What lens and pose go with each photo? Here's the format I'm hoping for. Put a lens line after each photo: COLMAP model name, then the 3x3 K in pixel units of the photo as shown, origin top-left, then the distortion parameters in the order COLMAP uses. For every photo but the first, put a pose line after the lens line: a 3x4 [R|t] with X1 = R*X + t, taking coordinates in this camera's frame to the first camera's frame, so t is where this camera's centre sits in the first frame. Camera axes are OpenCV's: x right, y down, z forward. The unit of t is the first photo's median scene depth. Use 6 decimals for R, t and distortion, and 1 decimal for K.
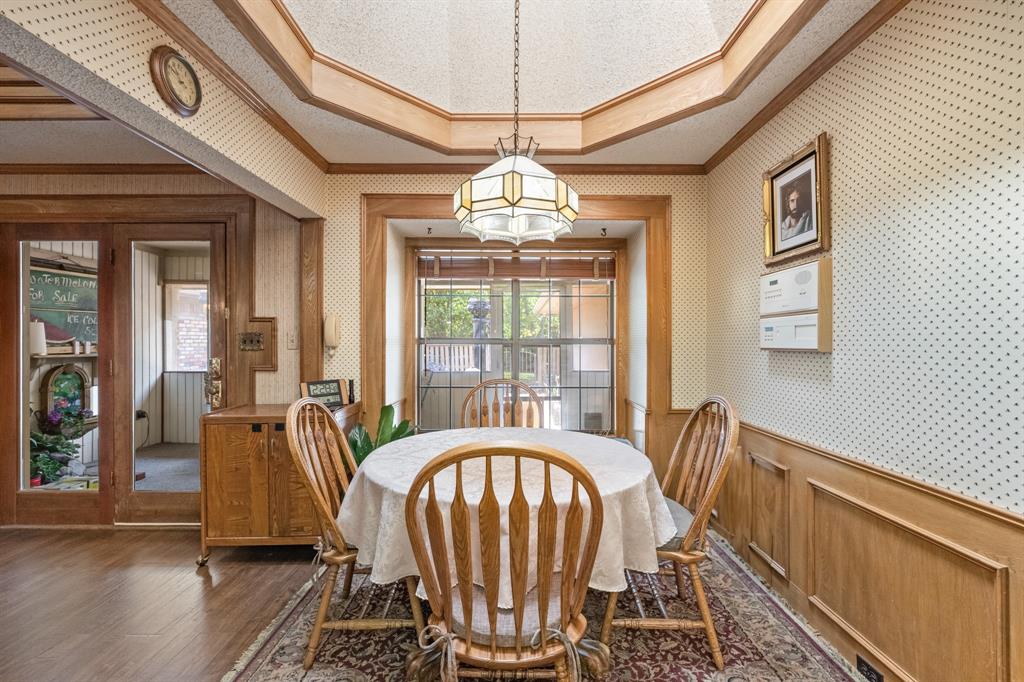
lens RADIAL K [[418.2, 0, 512.8], [0, 418.2, 341.1], [0, 0, 1]] dist [-0.000874, -0.000096]
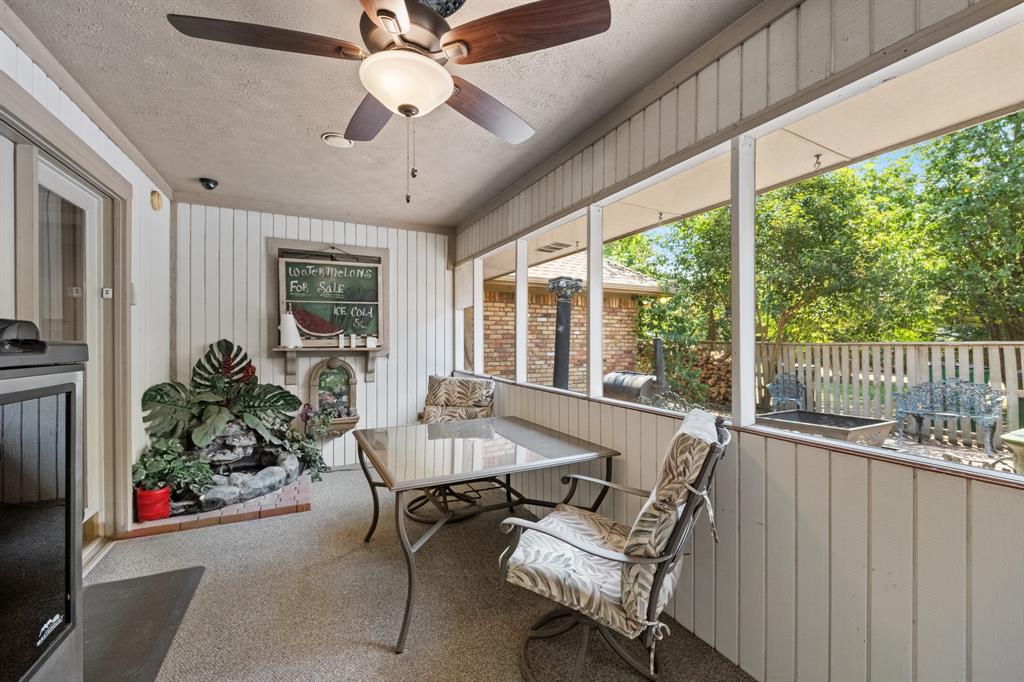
lens RADIAL K [[418.2, 0, 514.8], [0, 418.2, 340.0], [0, 0, 1]] dist [-0.000874, -0.000096]
pose [[0.452346, 0.004920, -0.891829, -0.021354], [-0.001715, 0.999988, 0.004647, 0.008562], [0.891841, -0.000572, 0.452349, 0.930722]]
